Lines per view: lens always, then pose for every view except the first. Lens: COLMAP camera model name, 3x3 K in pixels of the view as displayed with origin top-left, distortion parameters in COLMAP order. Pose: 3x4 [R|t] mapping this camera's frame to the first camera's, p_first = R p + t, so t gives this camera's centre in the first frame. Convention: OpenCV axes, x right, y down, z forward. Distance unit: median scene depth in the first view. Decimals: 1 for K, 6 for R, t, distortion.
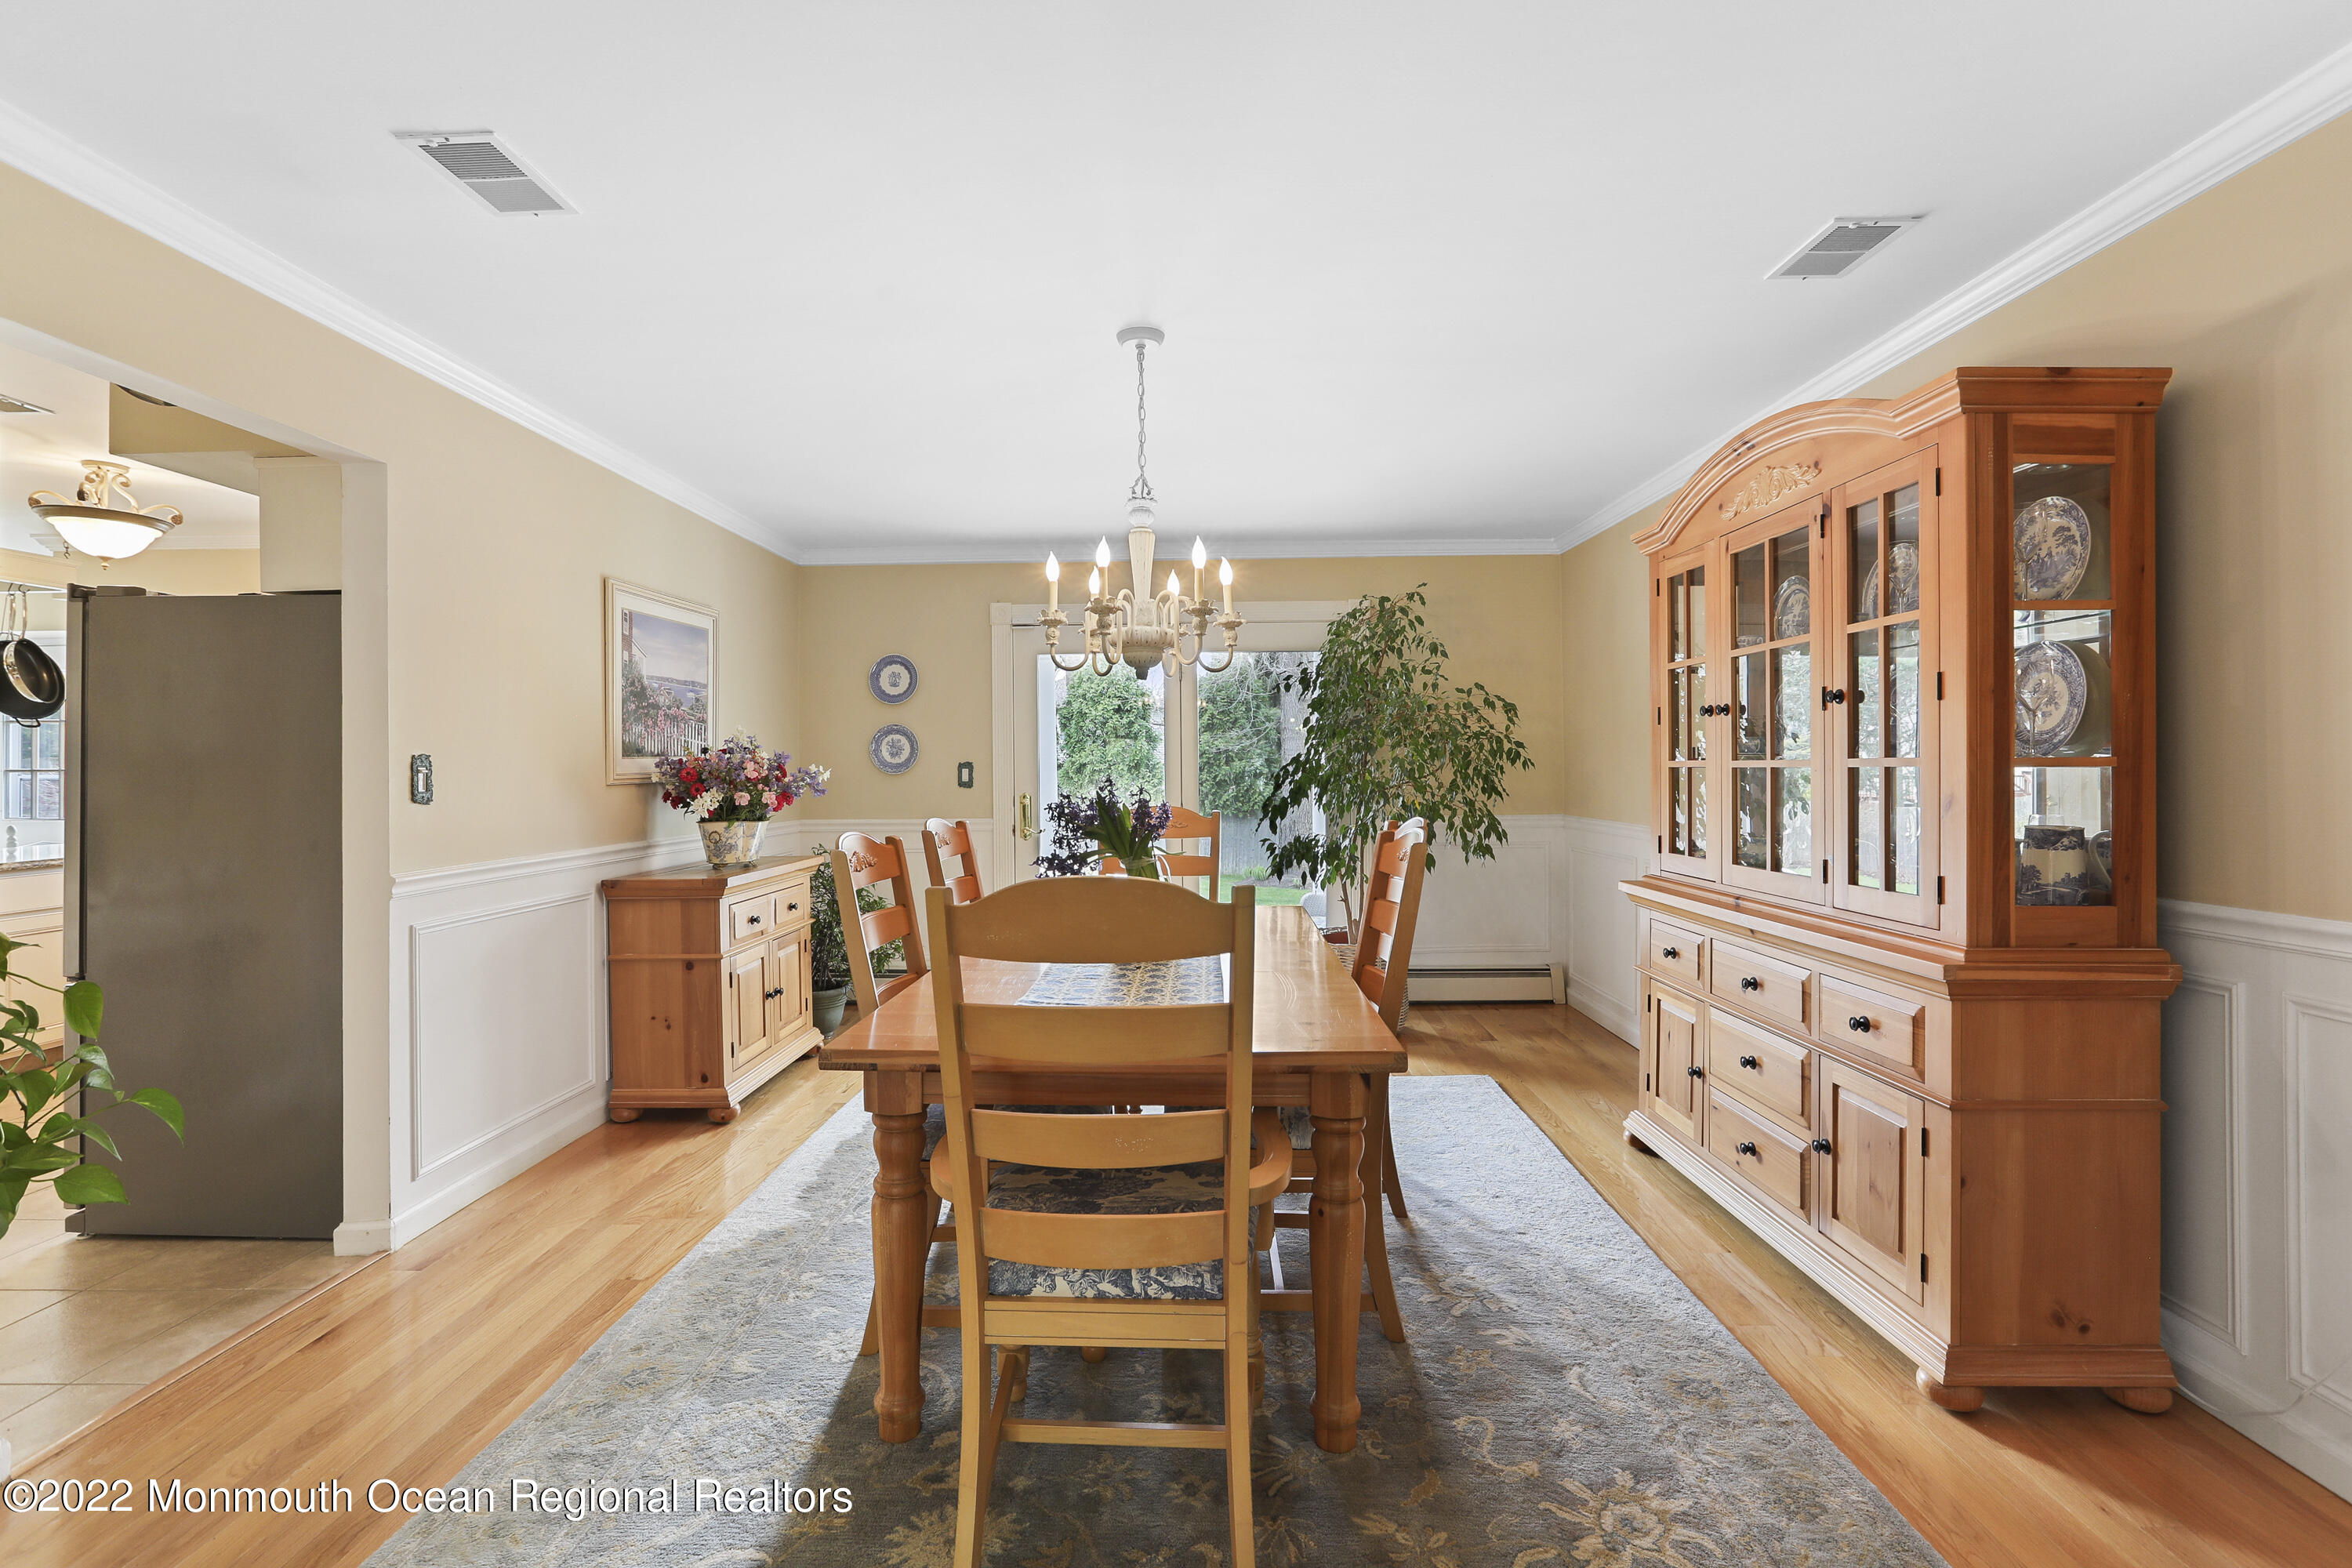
lens RADIAL K [[1090.9, 0, 1166.4], [0, 1090.9, 756.2], [0, 0, 1]] dist [-0.043998, 0.016777]
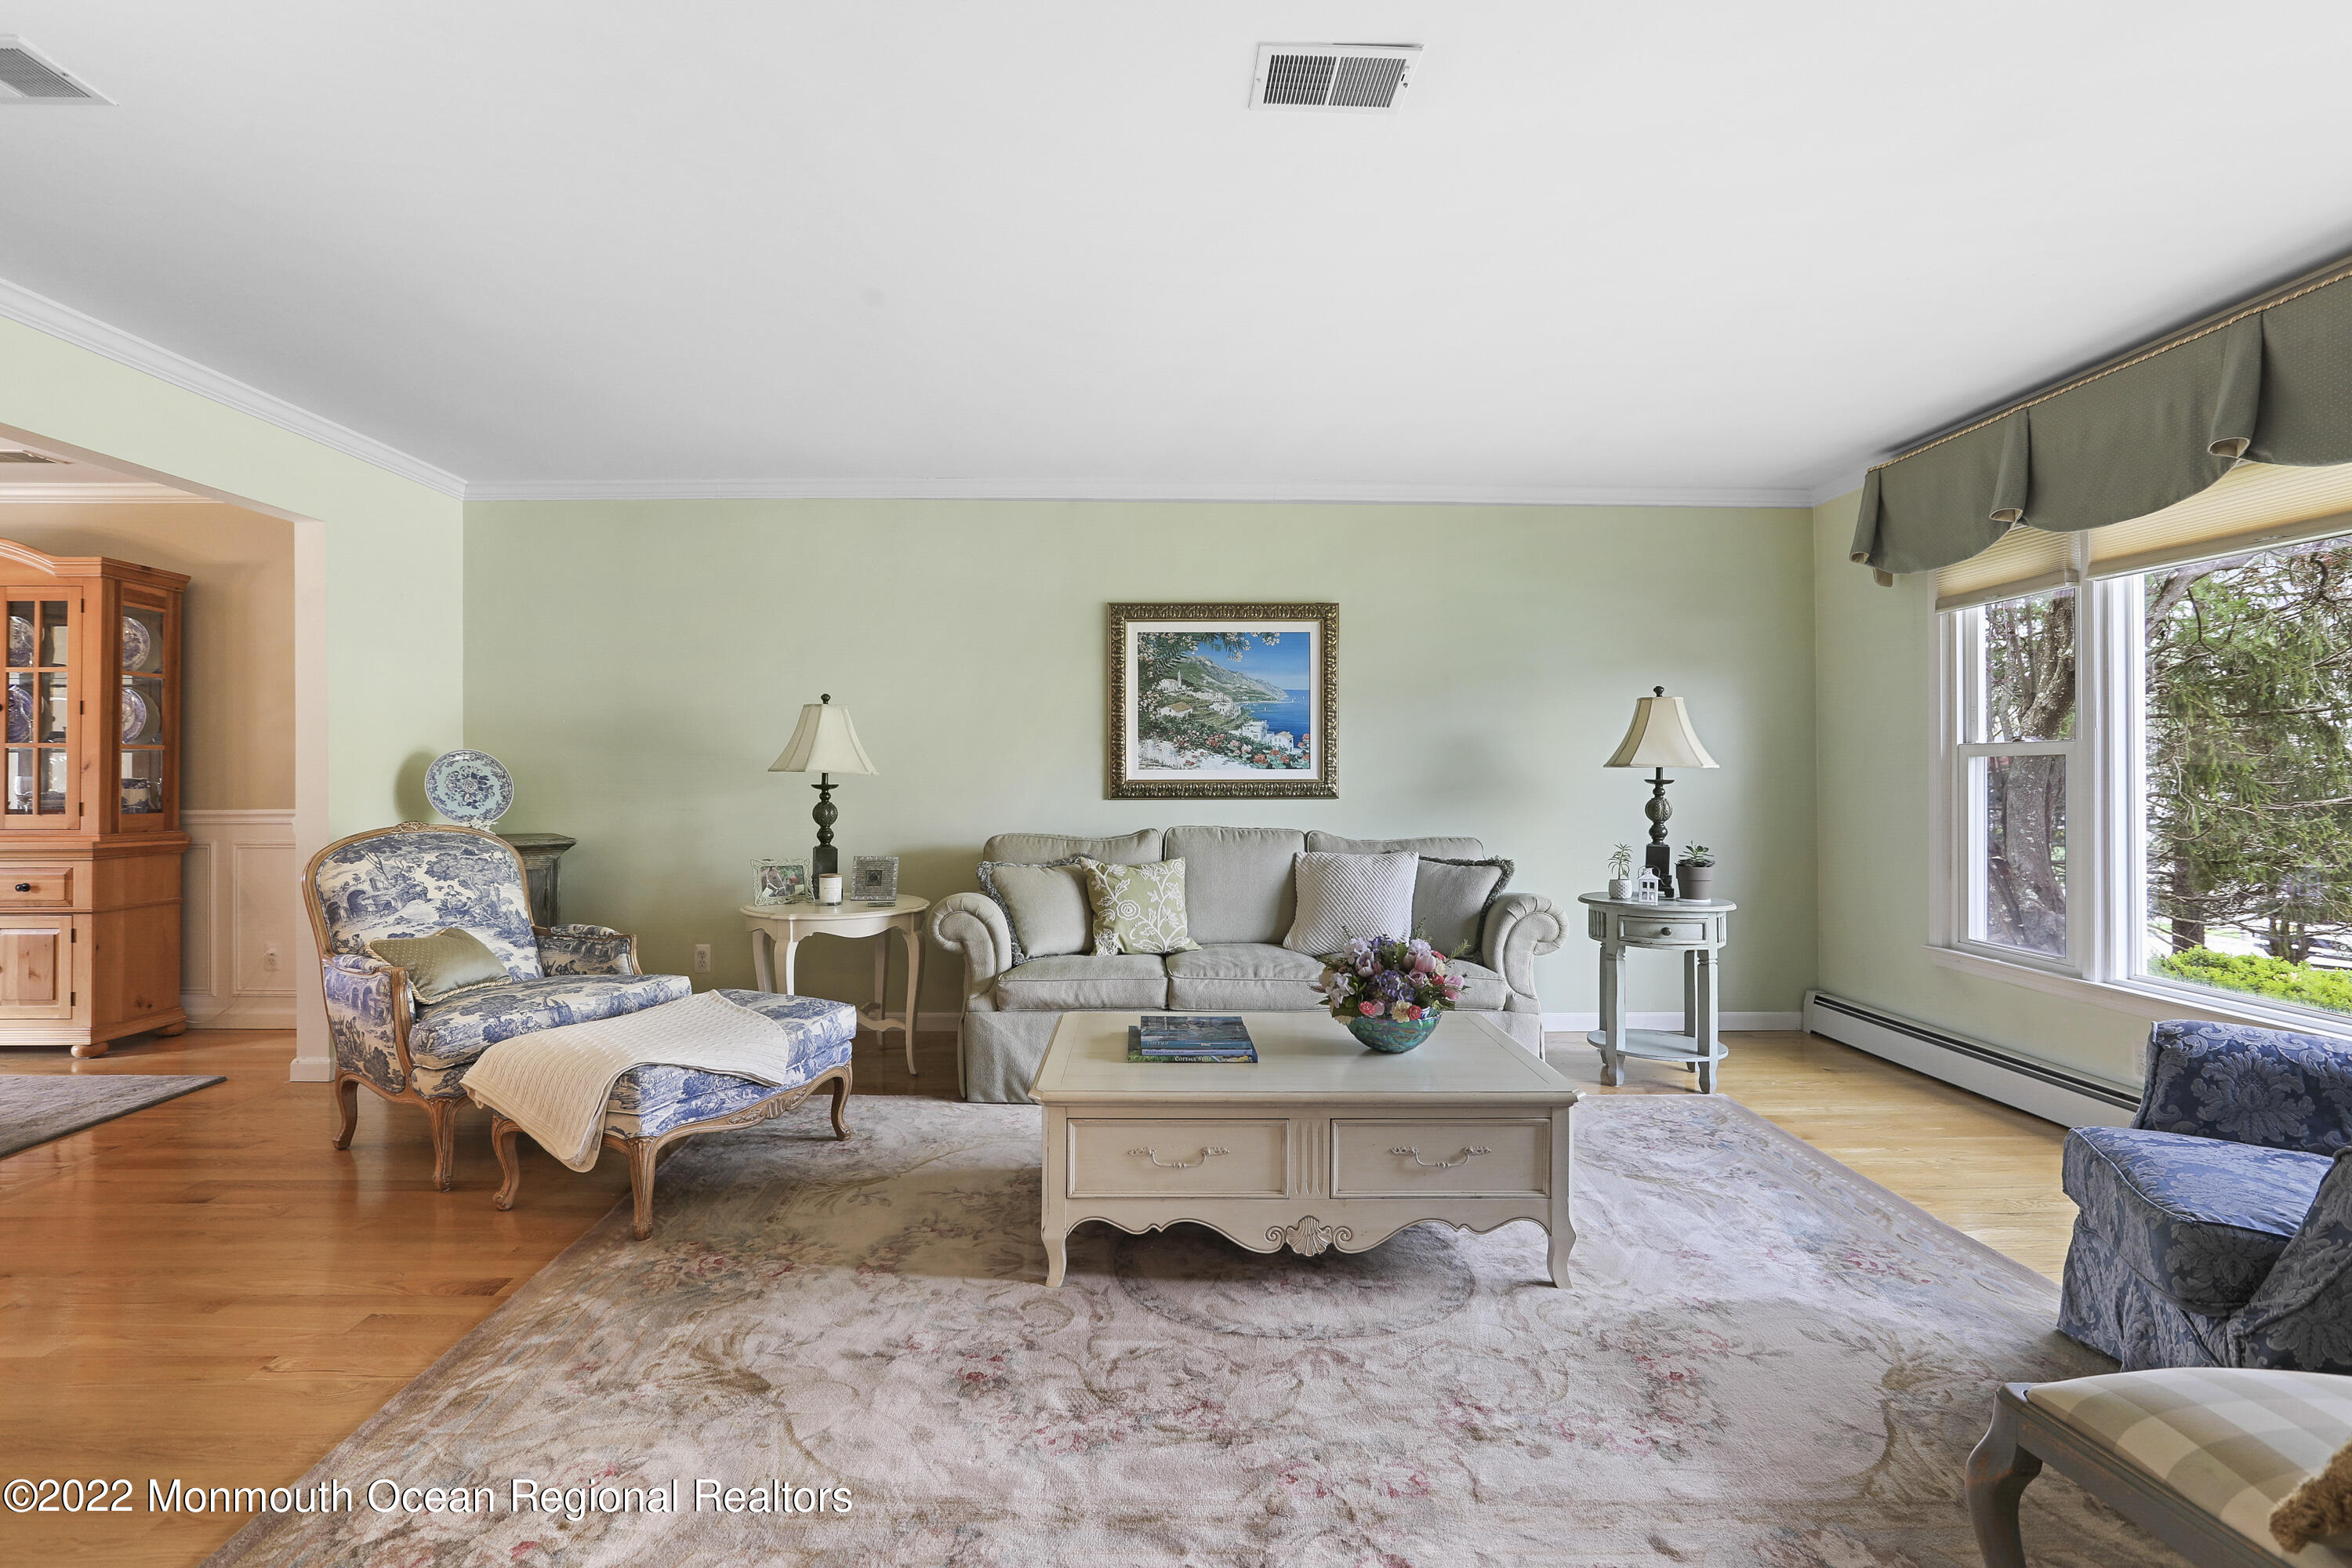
lens RADIAL K [[1090.9, 0, 1151.4], [0, 1090.9, 762.3], [0, 0, 1]] dist [-0.043998, 0.016777]
pose [[-0.043239, 0.012044, 0.998992, -1.411542], [-0.005343, 0.999910, -0.012286, 0.052169], [-0.999050, -0.005869, -0.043170, -0.961711]]
